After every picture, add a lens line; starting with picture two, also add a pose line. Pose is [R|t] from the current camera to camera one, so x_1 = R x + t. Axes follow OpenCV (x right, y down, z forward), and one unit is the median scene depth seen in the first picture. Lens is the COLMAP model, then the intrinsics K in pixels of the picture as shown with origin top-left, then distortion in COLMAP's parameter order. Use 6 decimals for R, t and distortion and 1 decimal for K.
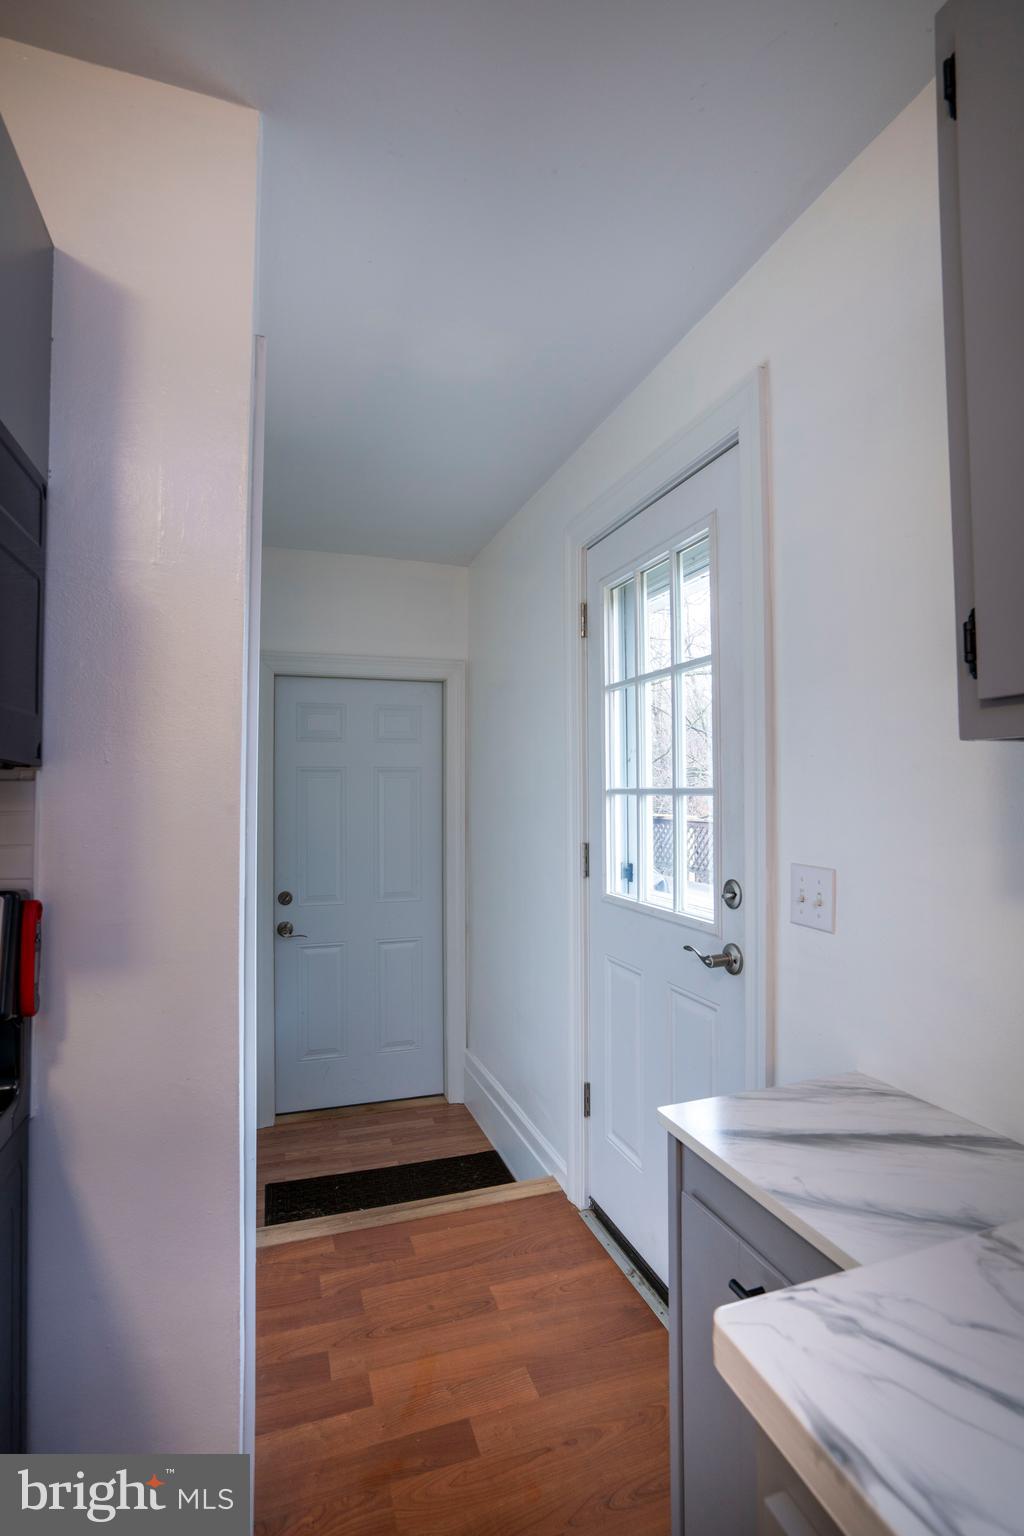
lens RADIAL K [[756.6, 0, 518.4], [0, 756.6, 770.8], [0, 0, 1]] dist [-0.052003, 0.026042]
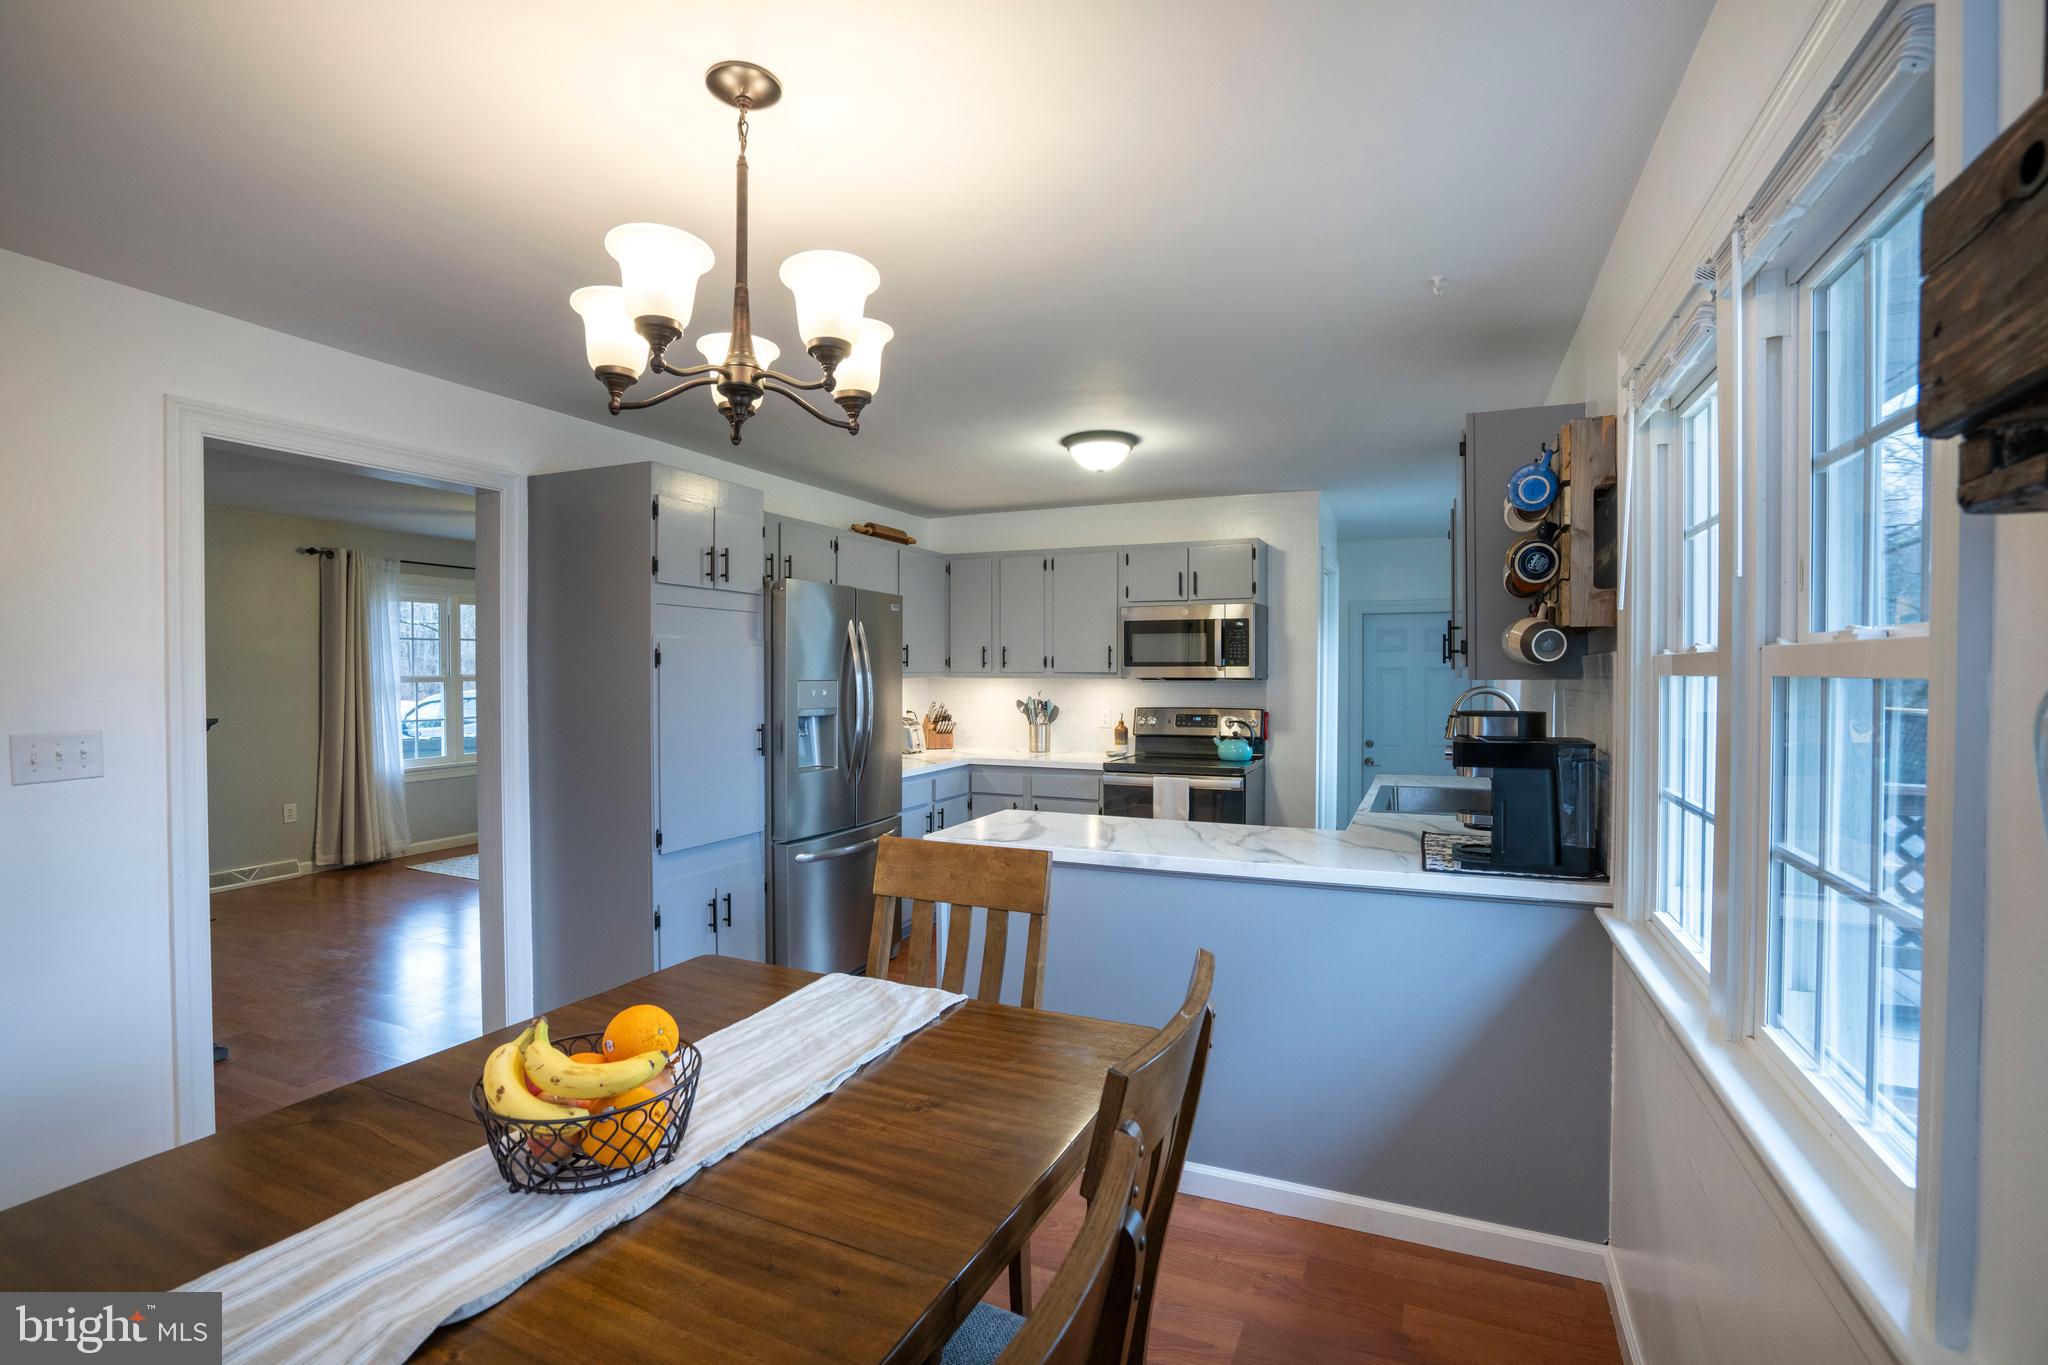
lens RADIAL K [[949.2, 0, 1020.0], [0, 949.2, 687.3], [0, 0, 1]] dist [-0.063057, 0.025015]
pose [[0.733428, 0.011780, -0.679665, 1.148878], [0.016895, 0.999225, 0.035551, -0.102617], [0.679558, -0.037557, 0.732660, -2.272693]]
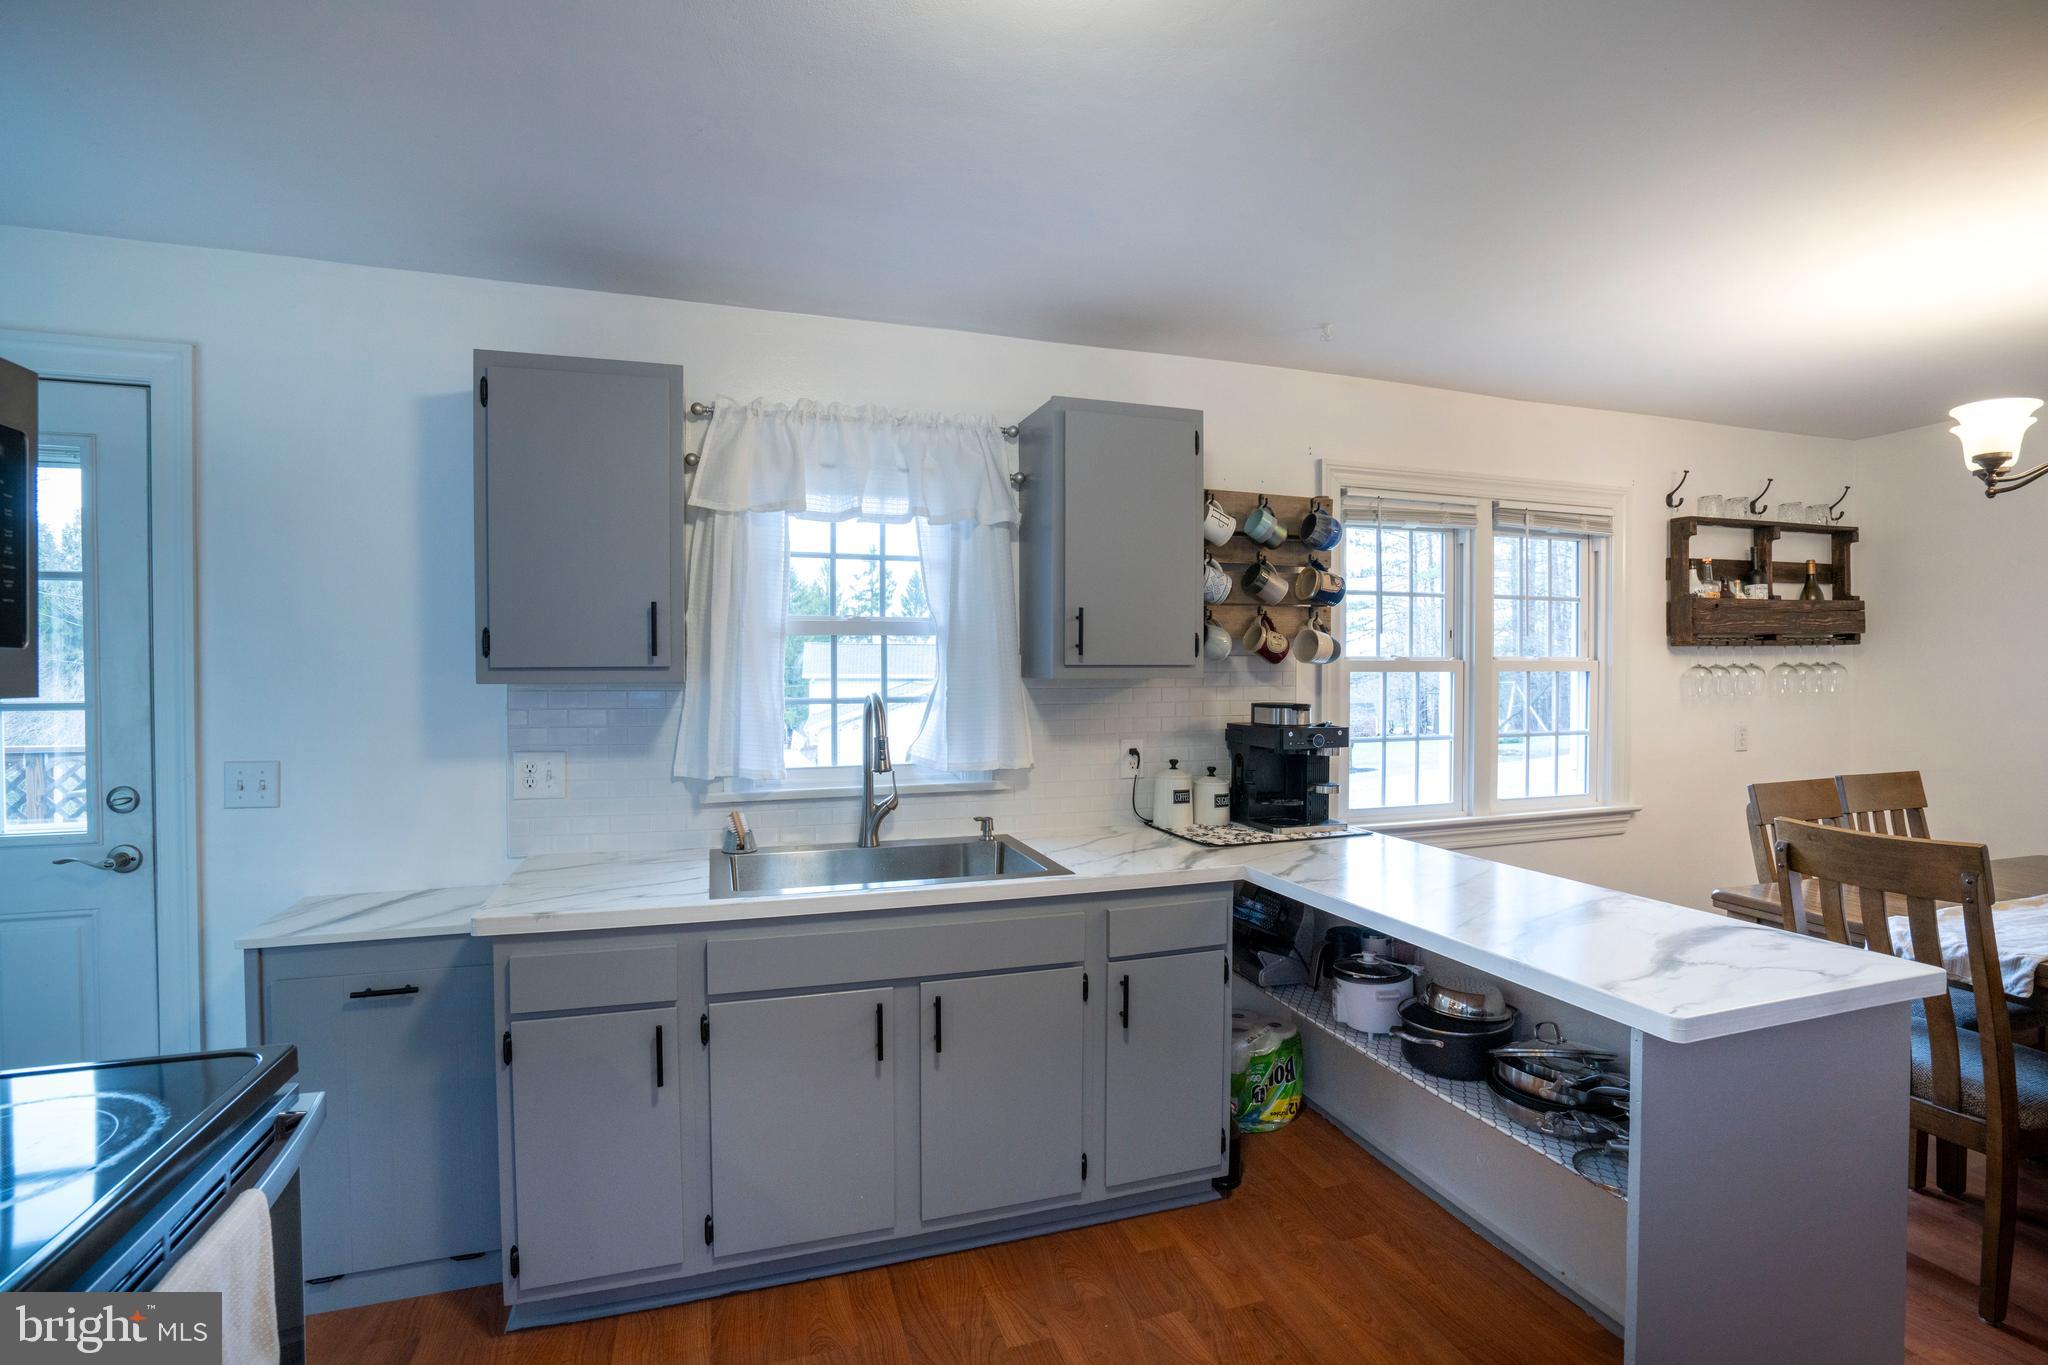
lens RADIAL K [[949.2, 0, 1020.0], [0, 949.2, 687.3], [0, 0, 1]] dist [-0.063057, 0.025015]
pose [[0.024621, -0.015497, 0.999577, -0.978597], [-0.023001, 0.999606, 0.016064, -0.050792], [-0.999432, -0.023387, 0.024255, -0.317313]]
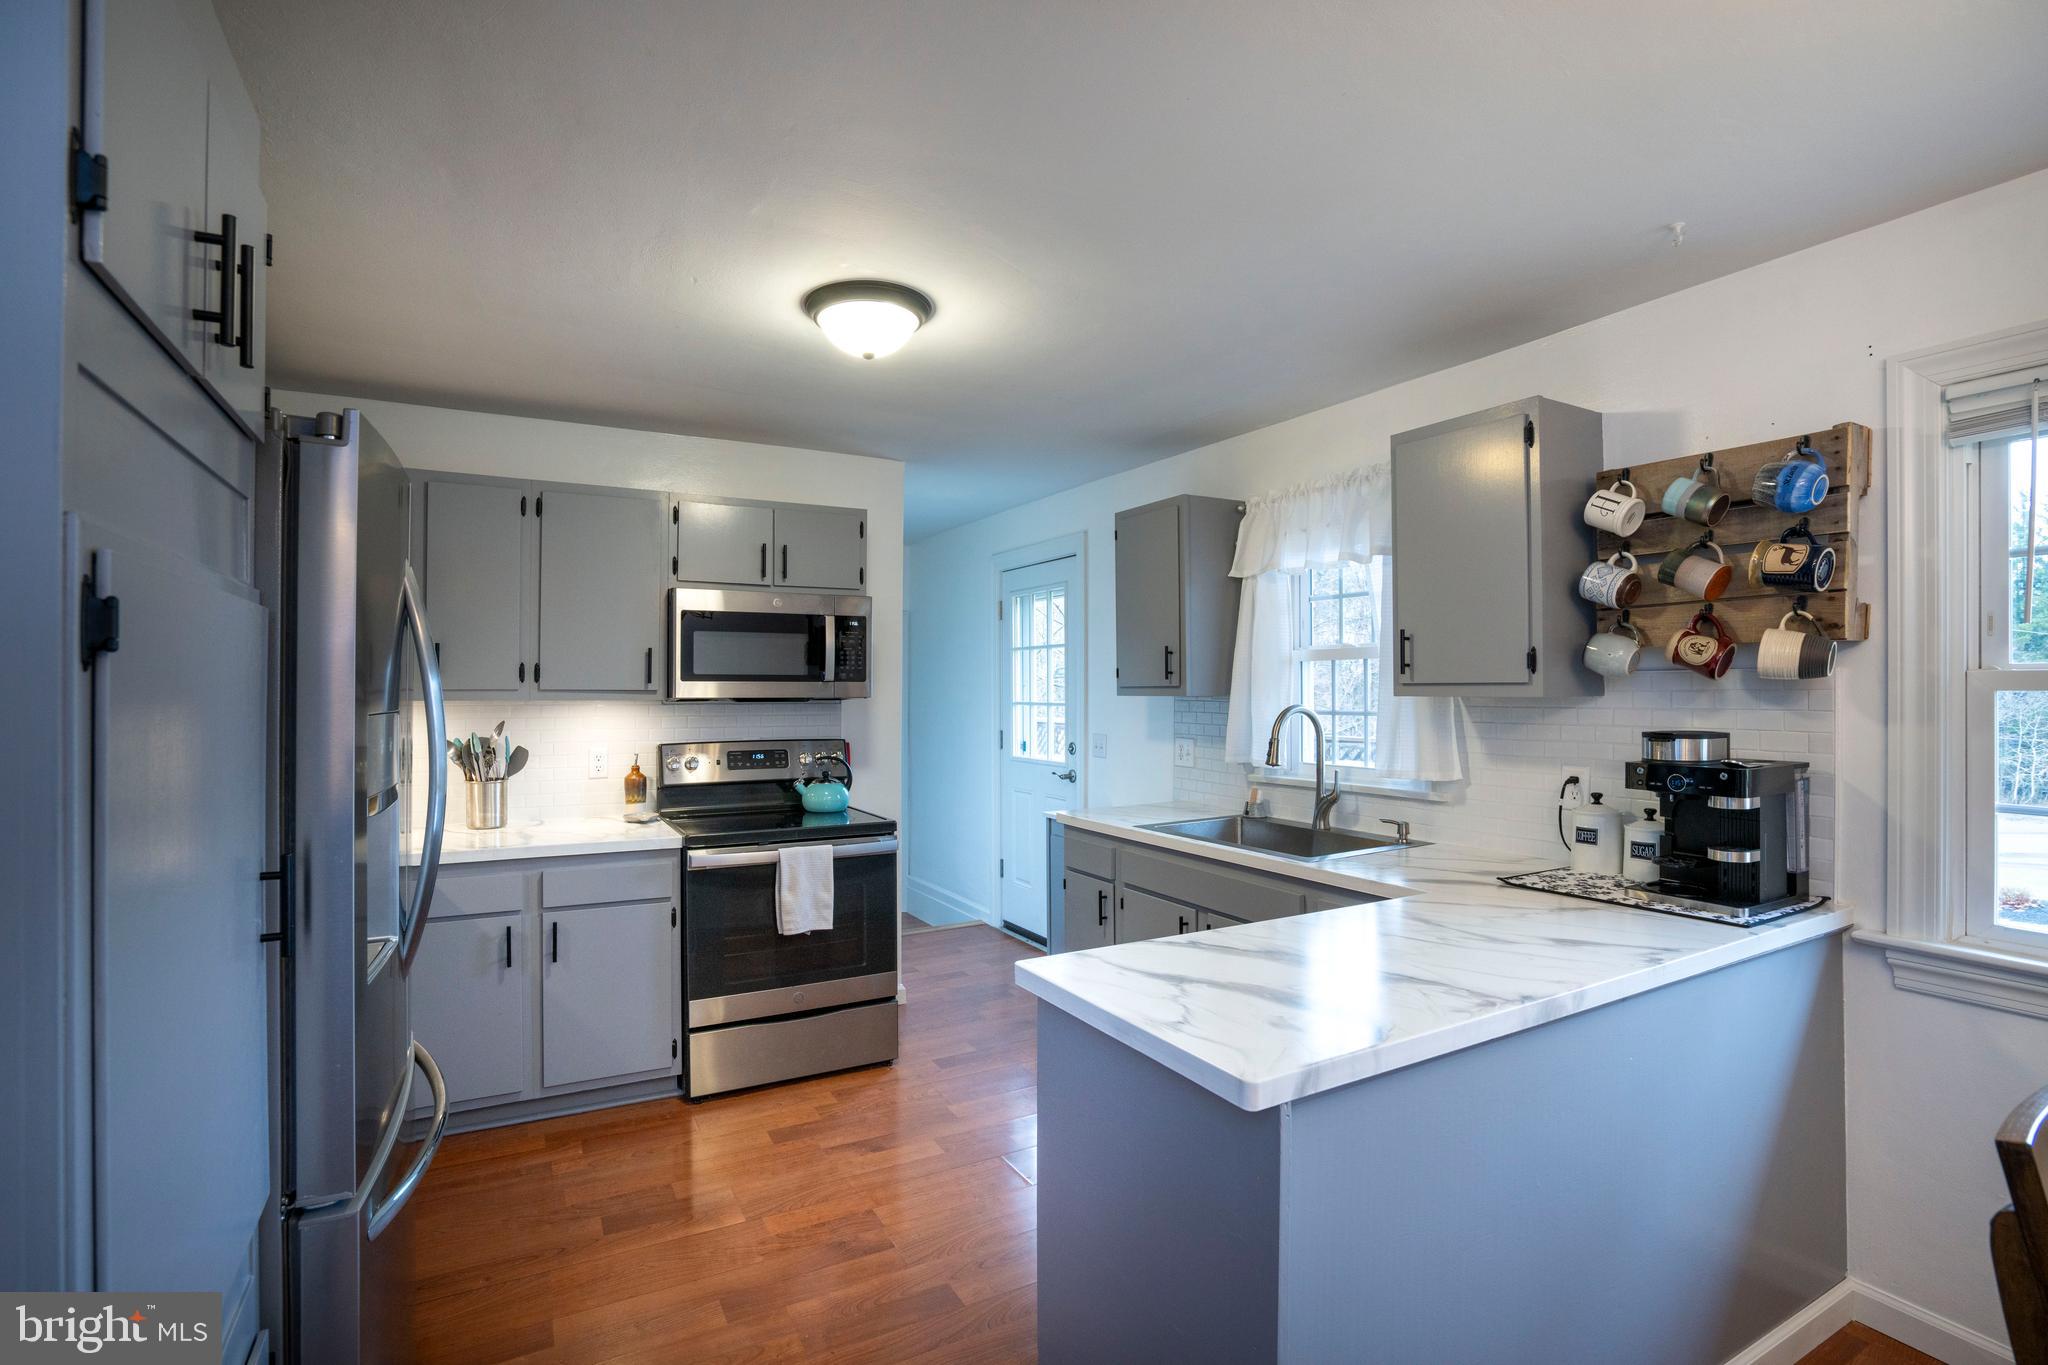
lens RADIAL K [[949.2, 0, 1020.0], [0, 949.2, 687.3], [0, 0, 1]] dist [-0.063057, 0.025015]
pose [[0.984851, 0.001285, 0.173400, -0.375742], [-0.005285, 0.999730, 0.022606, -0.089121], [-0.173325, -0.023180, 0.984592, -1.821290]]
